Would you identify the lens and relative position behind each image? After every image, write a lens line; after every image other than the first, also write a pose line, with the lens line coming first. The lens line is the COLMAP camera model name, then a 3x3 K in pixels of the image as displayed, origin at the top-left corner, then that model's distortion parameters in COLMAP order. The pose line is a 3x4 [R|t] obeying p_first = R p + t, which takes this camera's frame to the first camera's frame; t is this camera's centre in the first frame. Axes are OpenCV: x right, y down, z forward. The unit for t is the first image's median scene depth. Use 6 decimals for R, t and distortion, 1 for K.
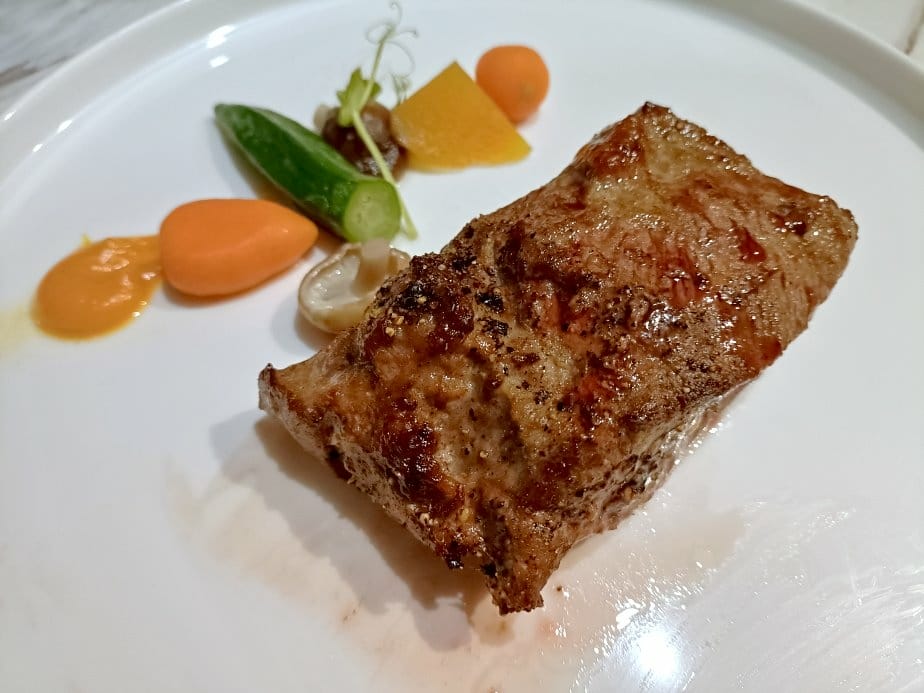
lens RADIAL K [[755.2, 0, 462.0], [0, 755.2, 346.5], [0, 0, 1]] dist [-0.003029, -0.001454]
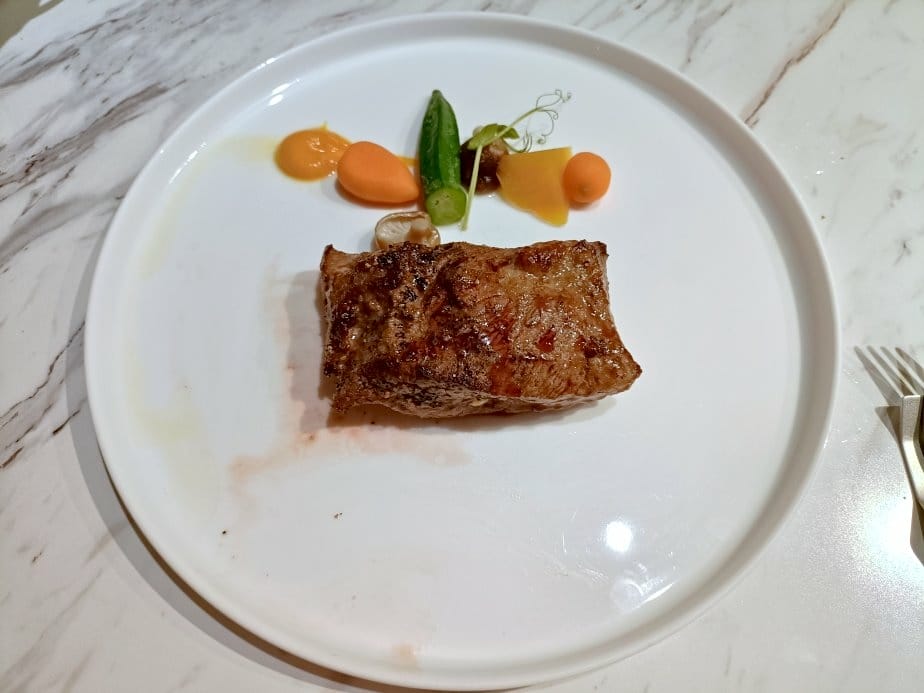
lens RADIAL K [[755.2, 0, 462.0], [0, 755.2, 346.5], [0, 0, 1]] dist [-0.003029, -0.001454]
pose [[0.749084, 0.602964, -0.274423, 0.697029], [-0.556004, 0.797436, 0.234426, -0.413378], [0.360185, -0.023025, 0.932597, -0.719668]]
